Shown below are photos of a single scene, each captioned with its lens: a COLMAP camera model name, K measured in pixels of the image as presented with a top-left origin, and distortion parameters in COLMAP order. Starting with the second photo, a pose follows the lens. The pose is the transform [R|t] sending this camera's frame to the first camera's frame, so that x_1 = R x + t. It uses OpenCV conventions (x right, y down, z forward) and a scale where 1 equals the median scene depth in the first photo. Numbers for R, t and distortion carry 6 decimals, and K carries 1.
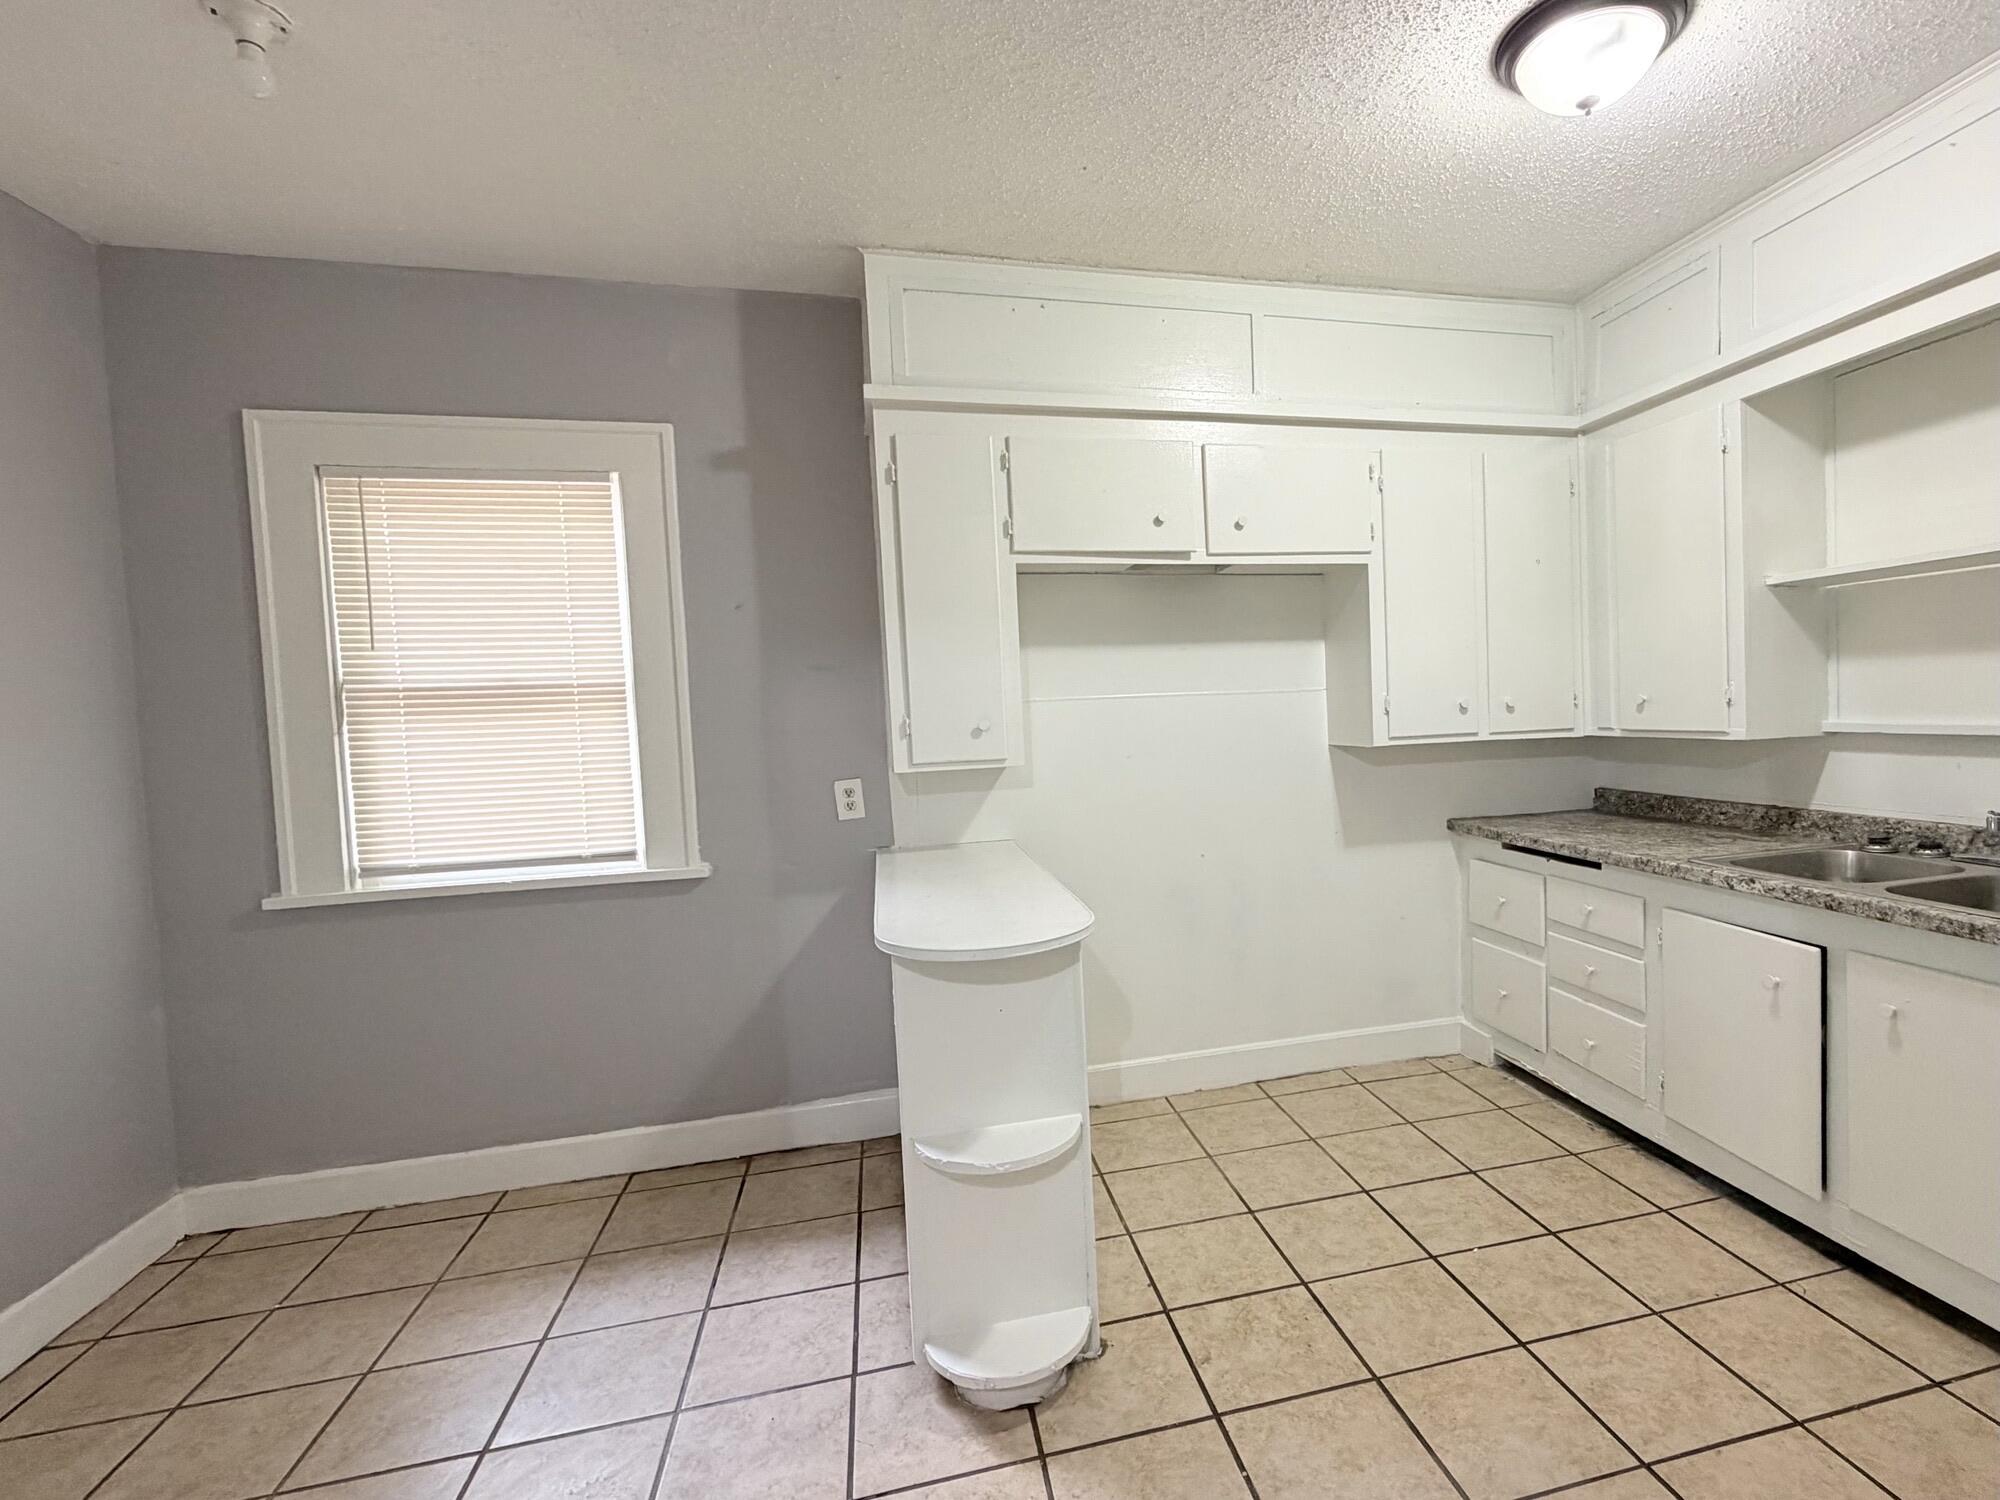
lens RADIAL K [[914.1, 0, 1005.4], [0, 914.1, 746.1], [0, 0, 1]] dist [0.004590, 0.000069]
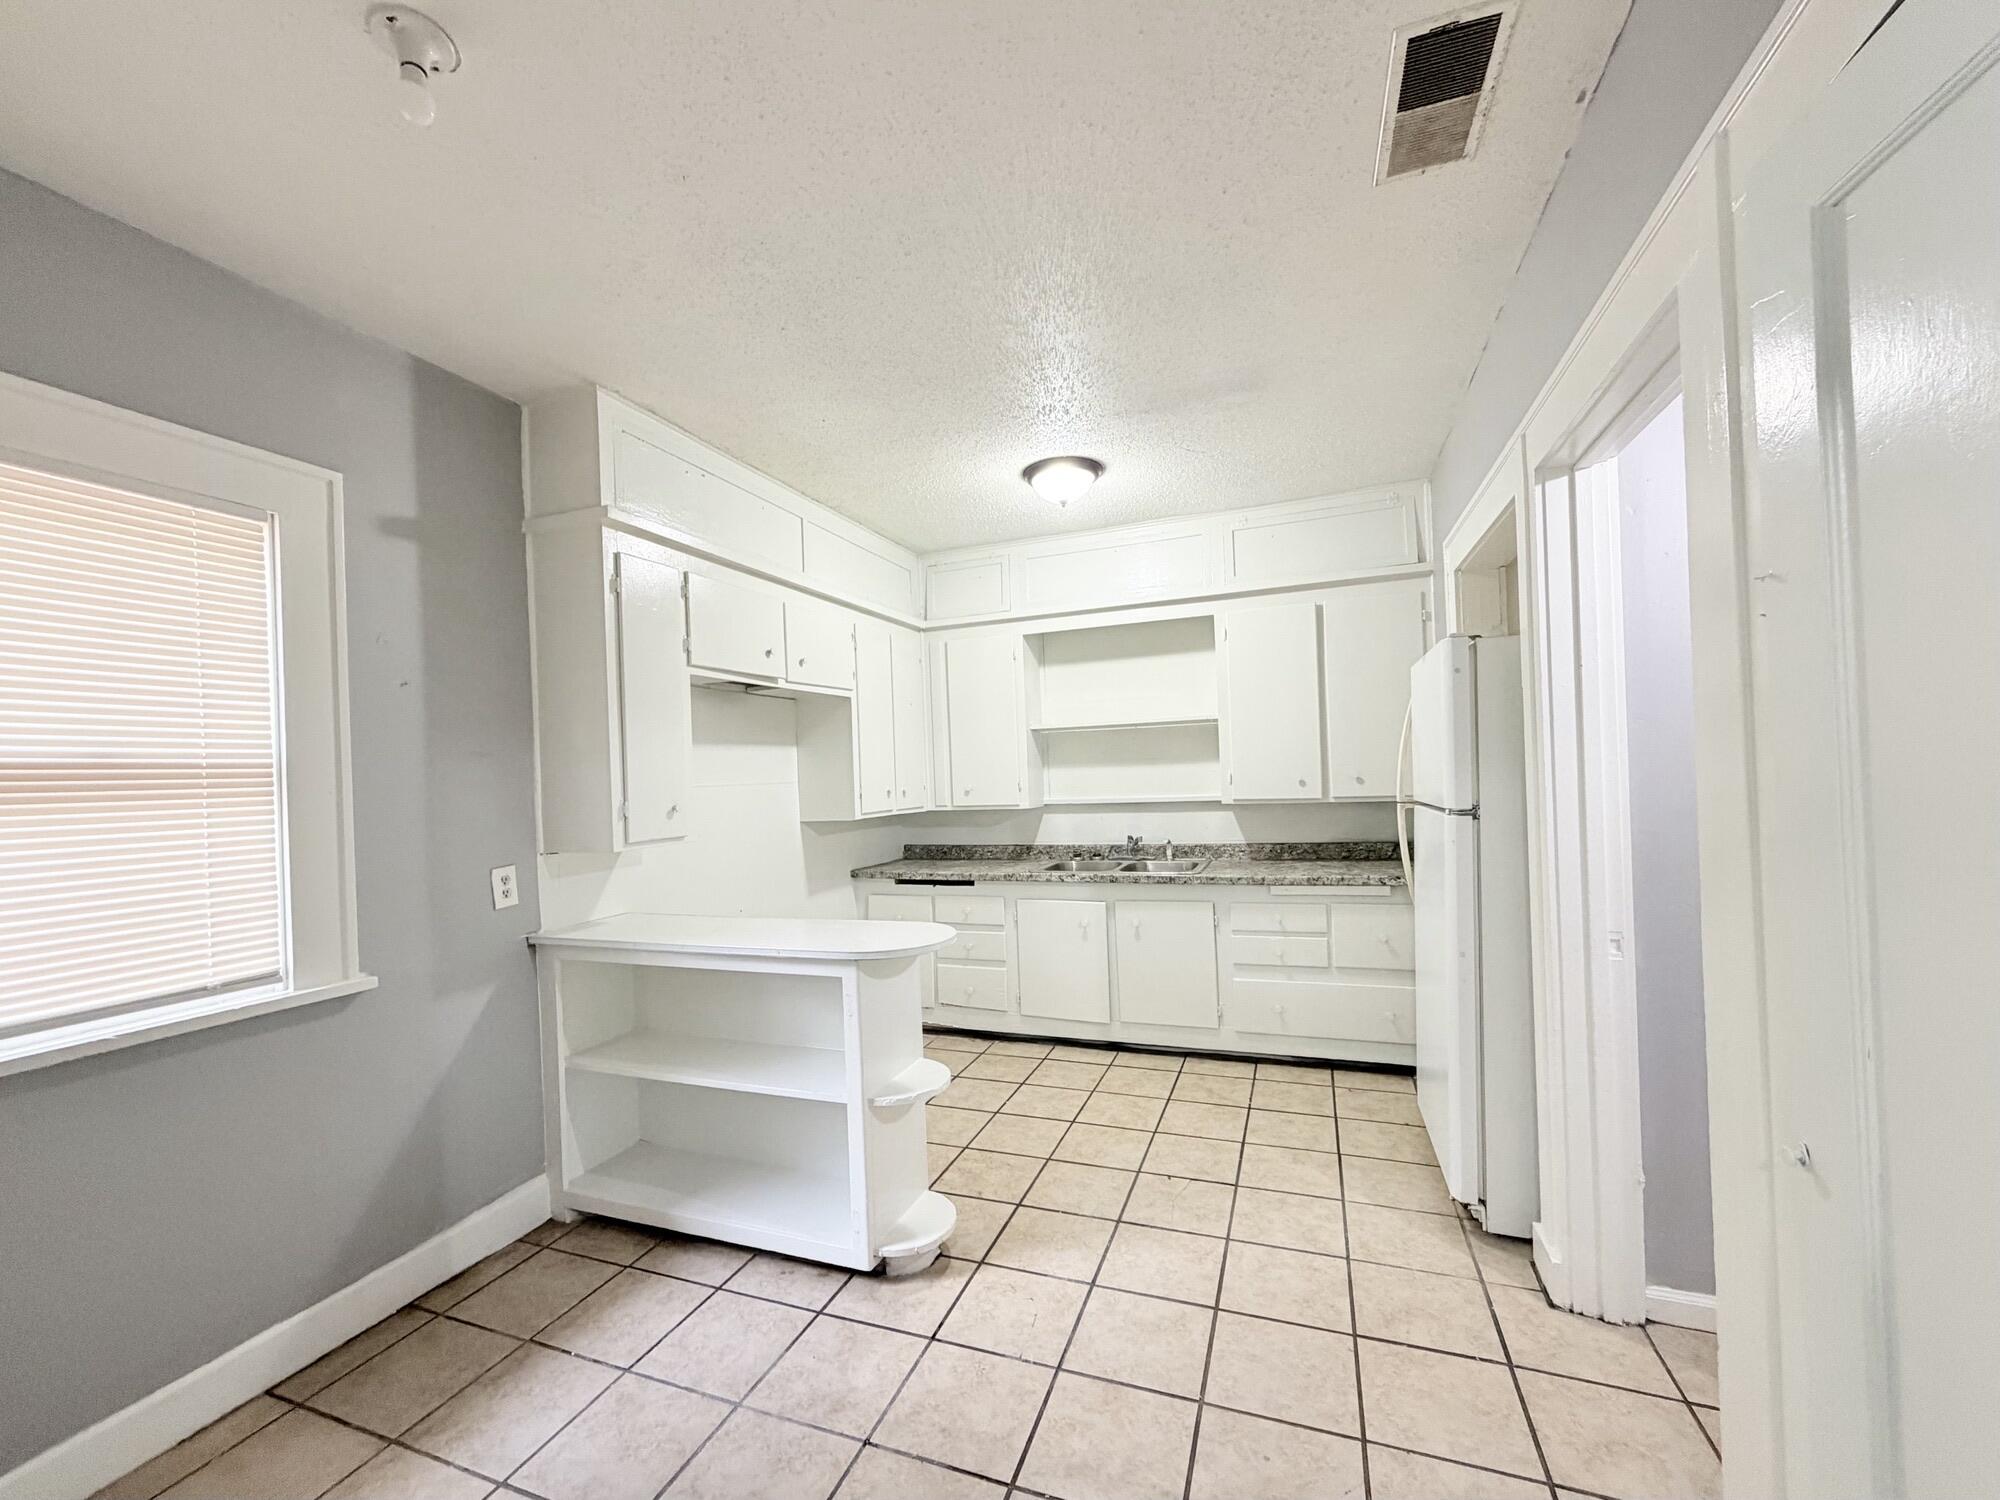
lens RADIAL K [[793.6, 0, 999.1], [0, 793.6, 762.2], [0, 0, 1]] dist [-0.001781, -0.000409]
pose [[0.595218, 0.028200, 0.803069, -0.561662], [0.046589, 0.996492, -0.069522, 0.008407], [-0.802213, 0.078795, 0.591816, 0.055003]]
